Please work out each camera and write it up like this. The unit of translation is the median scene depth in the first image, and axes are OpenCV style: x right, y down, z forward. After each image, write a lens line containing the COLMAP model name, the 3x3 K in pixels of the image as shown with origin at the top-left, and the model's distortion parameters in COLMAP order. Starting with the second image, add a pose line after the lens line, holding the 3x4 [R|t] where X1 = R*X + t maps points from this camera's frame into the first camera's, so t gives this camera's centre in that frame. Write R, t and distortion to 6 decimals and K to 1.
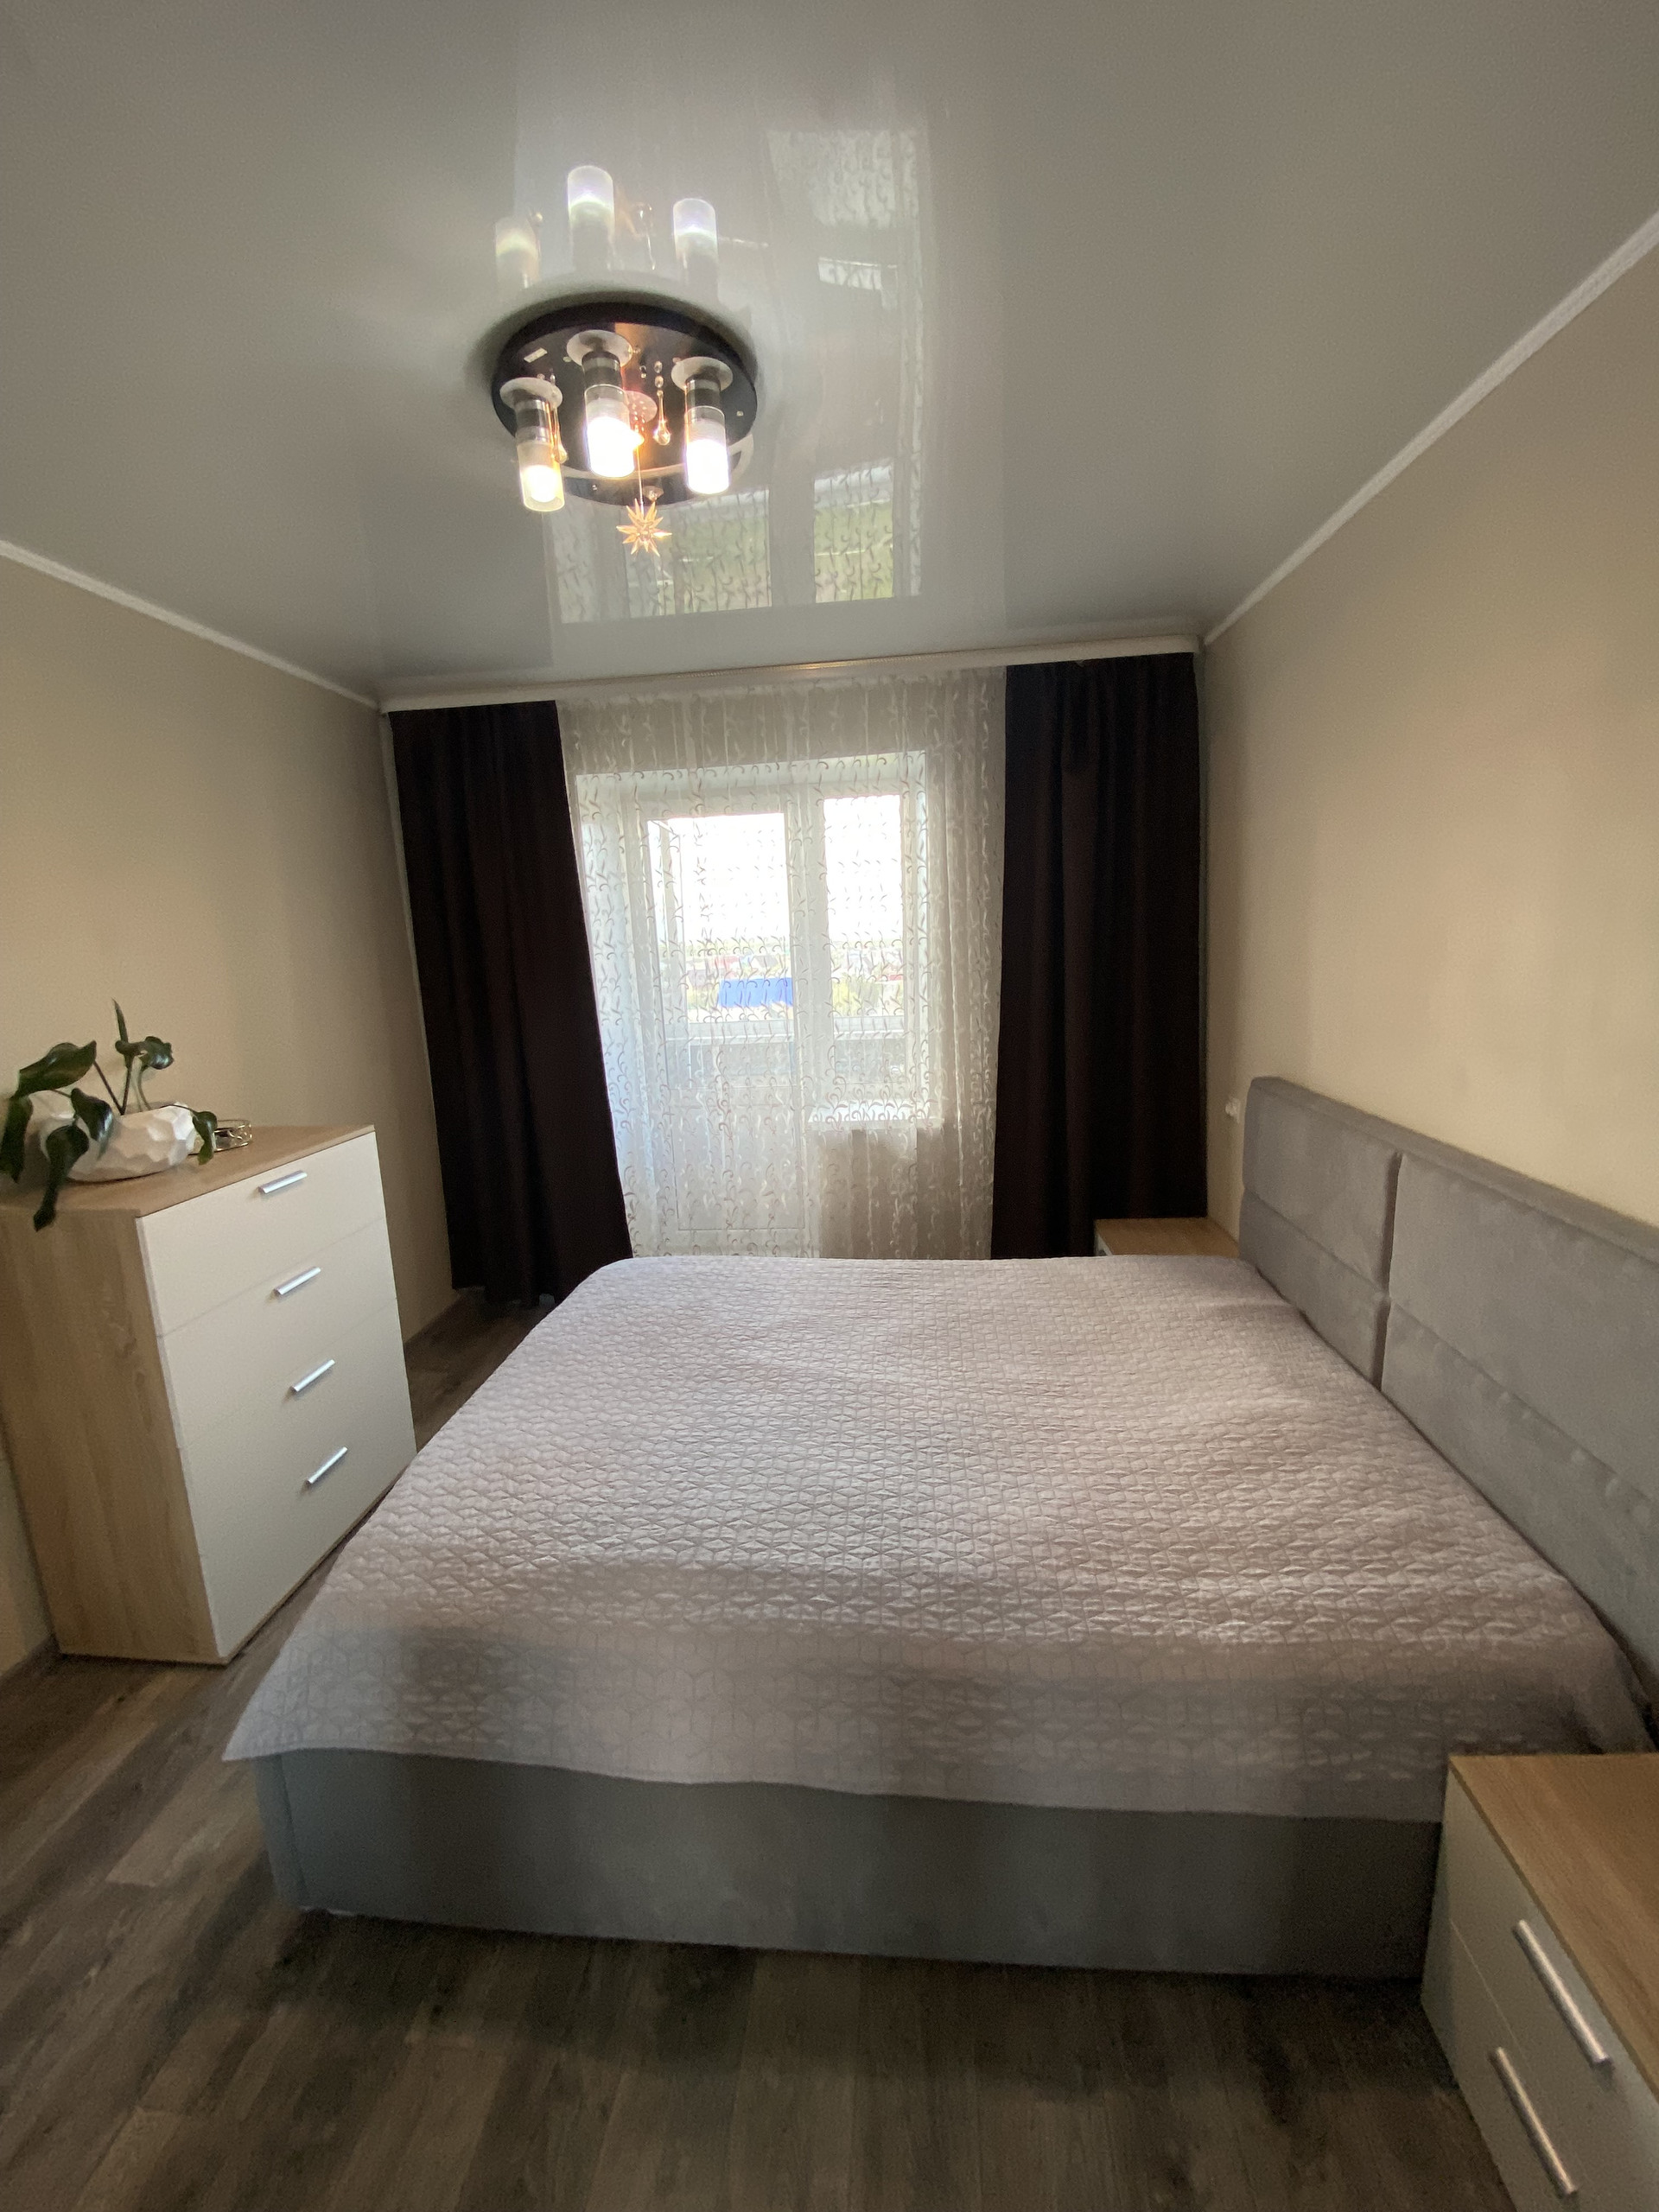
lens RADIAL K [[890.6, 0, 822.3], [0, 890.6, 1106.2], [0, 0, 1]] dist [0.027345, -0.022048]
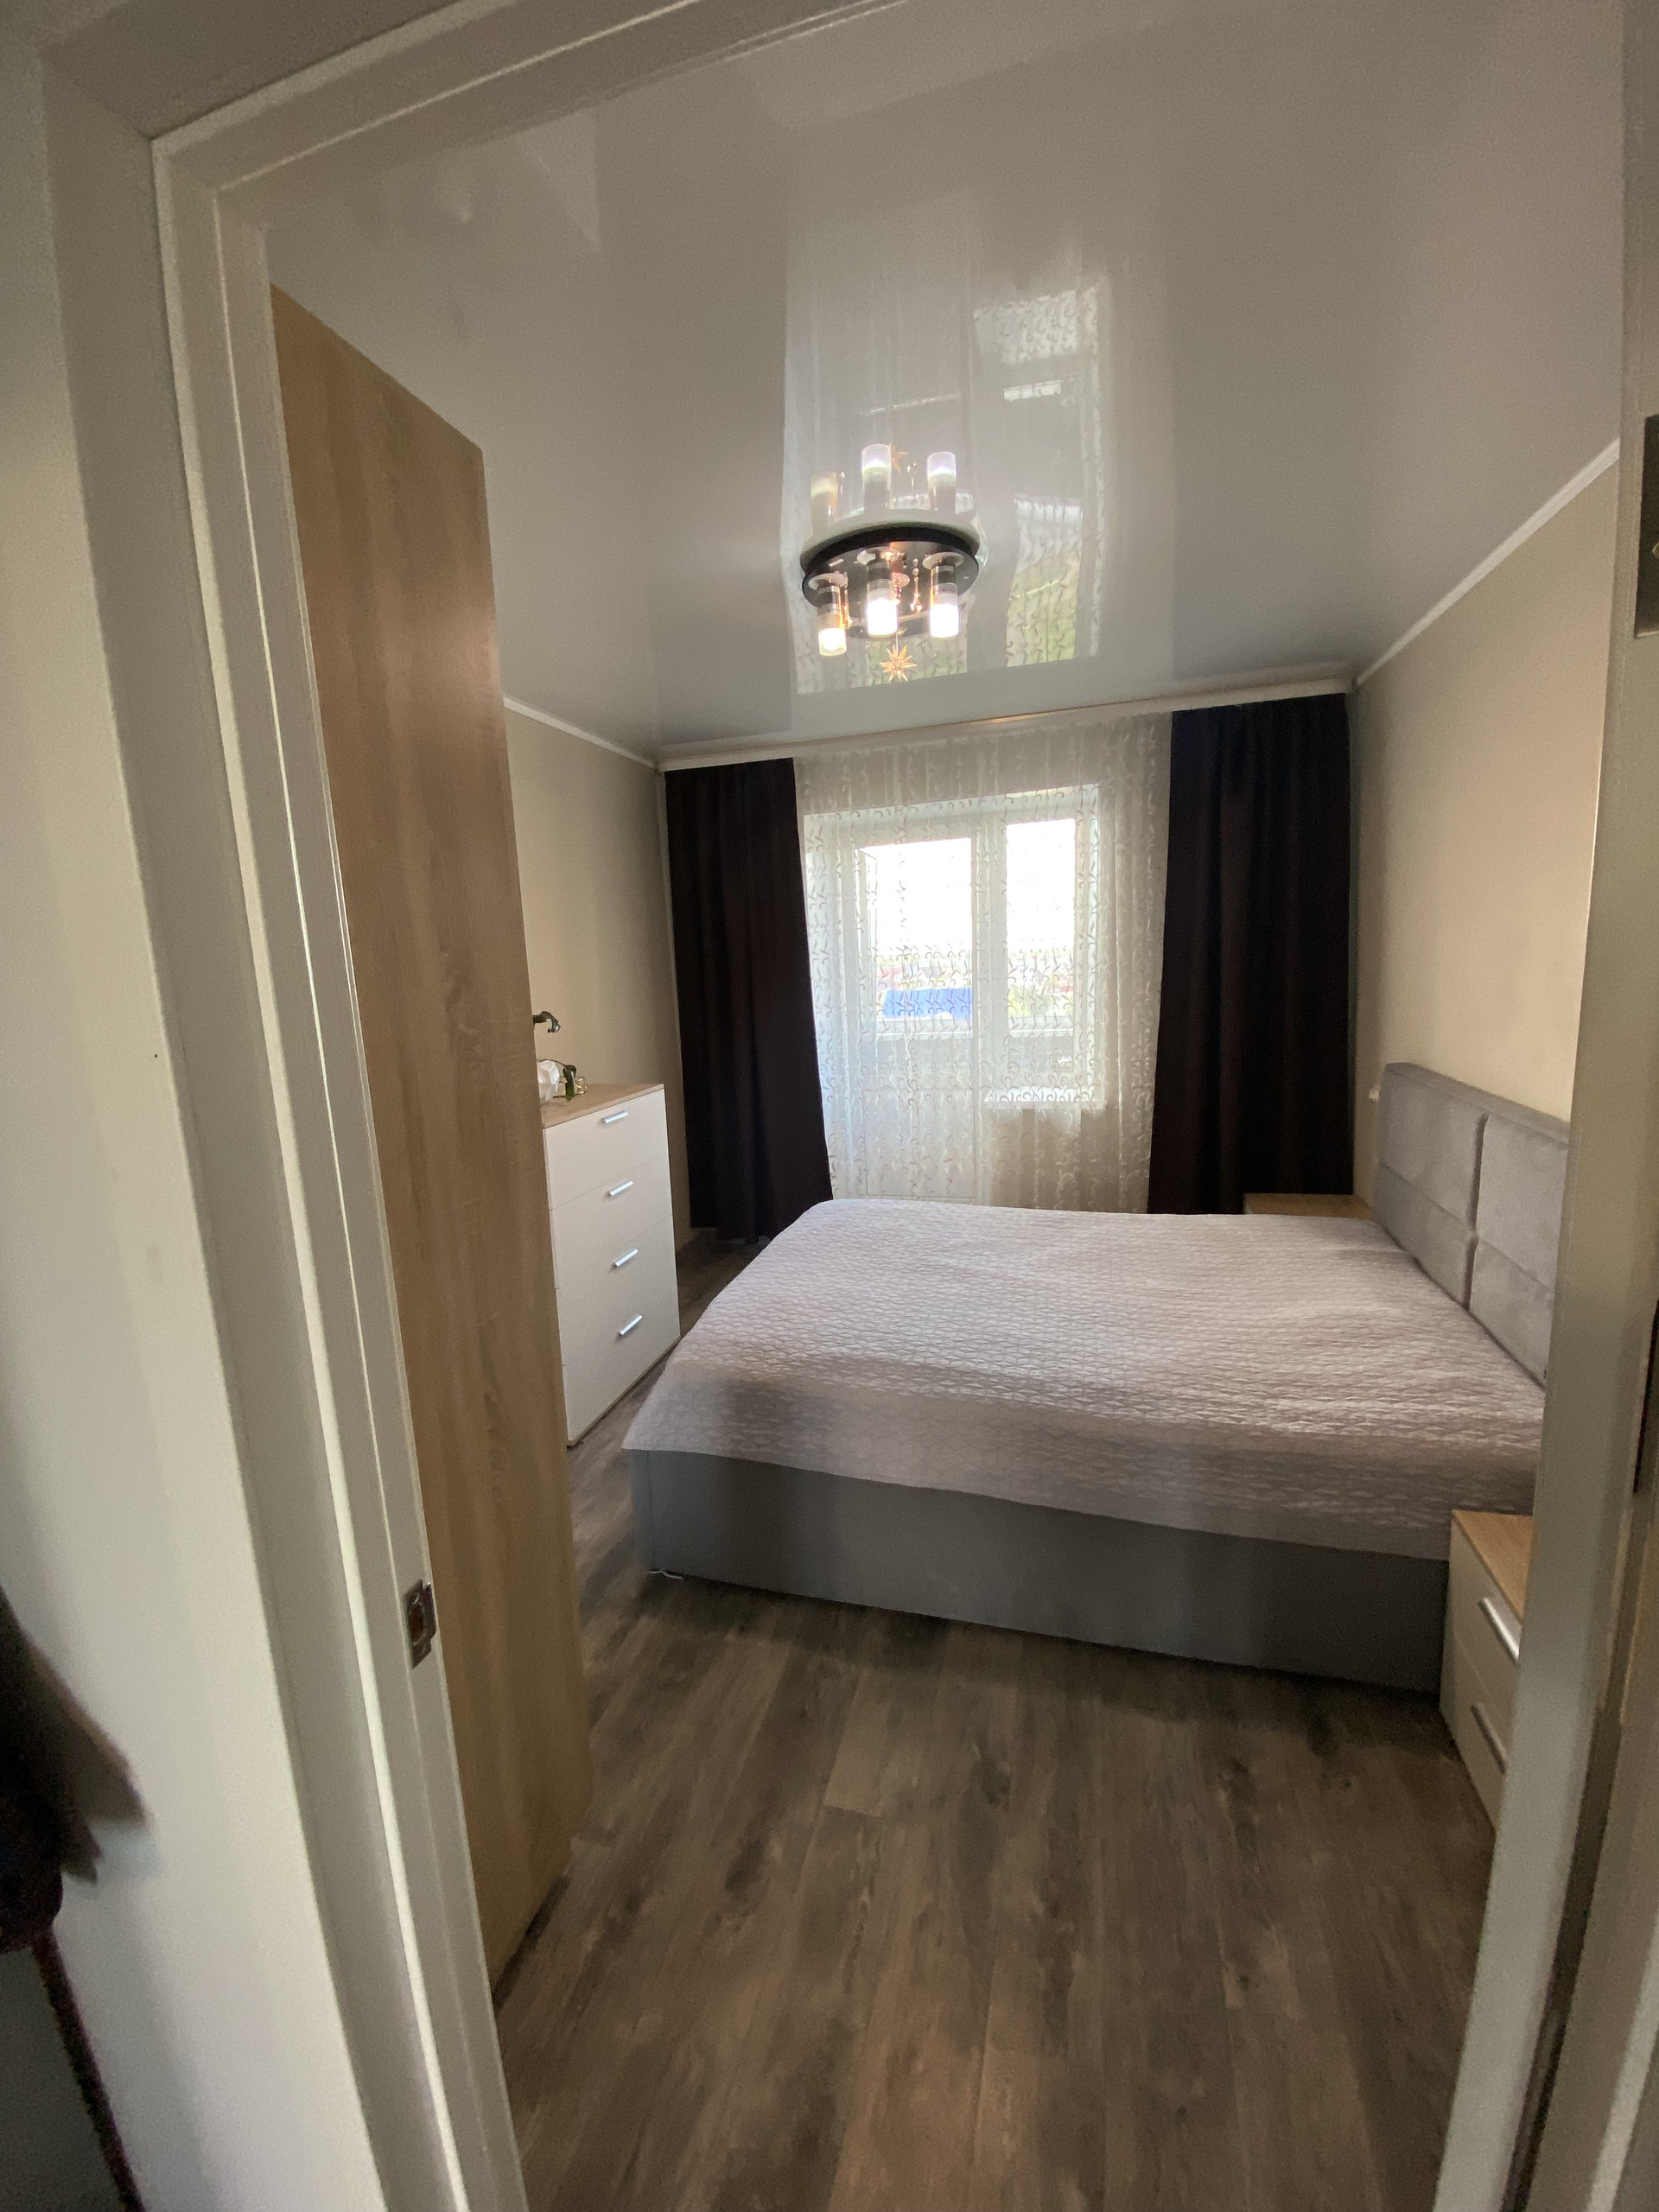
lens RADIAL K [[885.6, 0, 818.1], [0, 885.6, 1106.2], [0, 0, 1]] dist [0.022177, -0.023680]
pose [[0.981859, 0.029341, -0.187330, -0.024359], [-0.031573, 0.999461, -0.008941, 0.074667], [0.186967, 0.014693, 0.982256, -0.334661]]
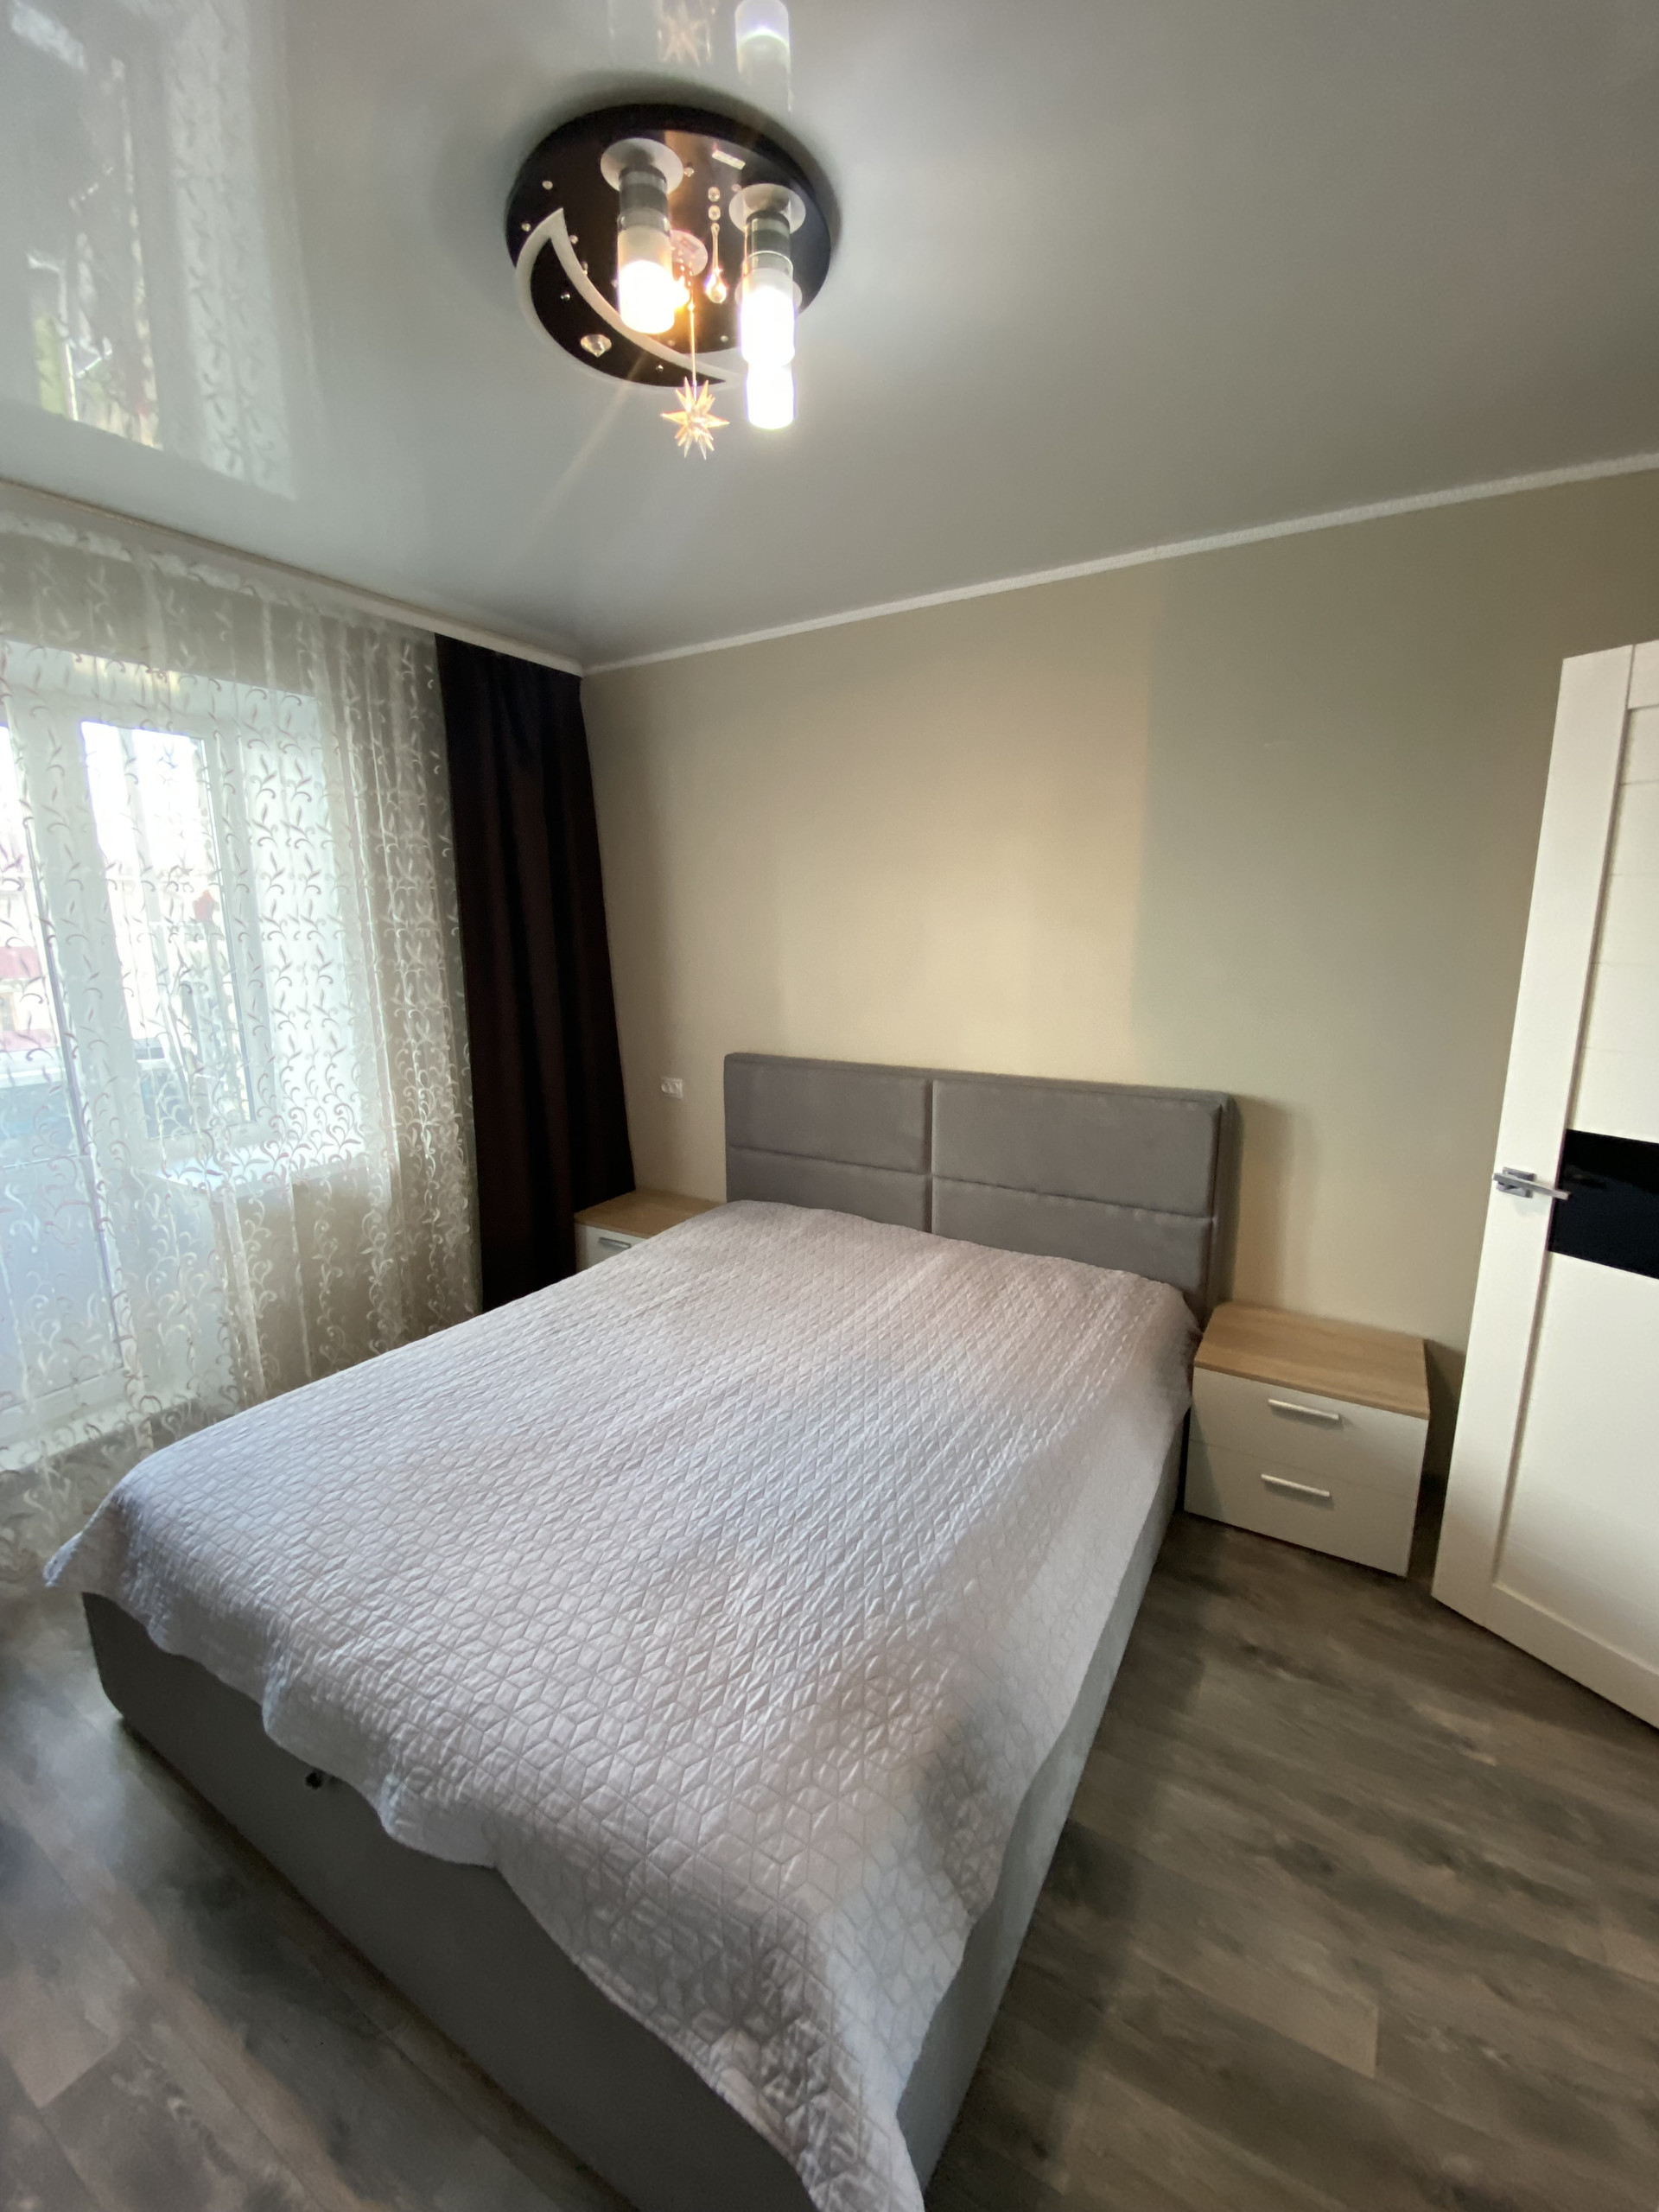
lens RADIAL K [[894.0, 0, 820.7], [0, 894.0, 1097.9], [0, 0, 1]] dist [0.018460, -0.019295]
pose [[0.443750, -0.138159, 0.885437, -0.740139], [0.159840, 0.984403, 0.073494, -0.052524], [-0.881781, 0.108915, 0.458912, 0.445930]]
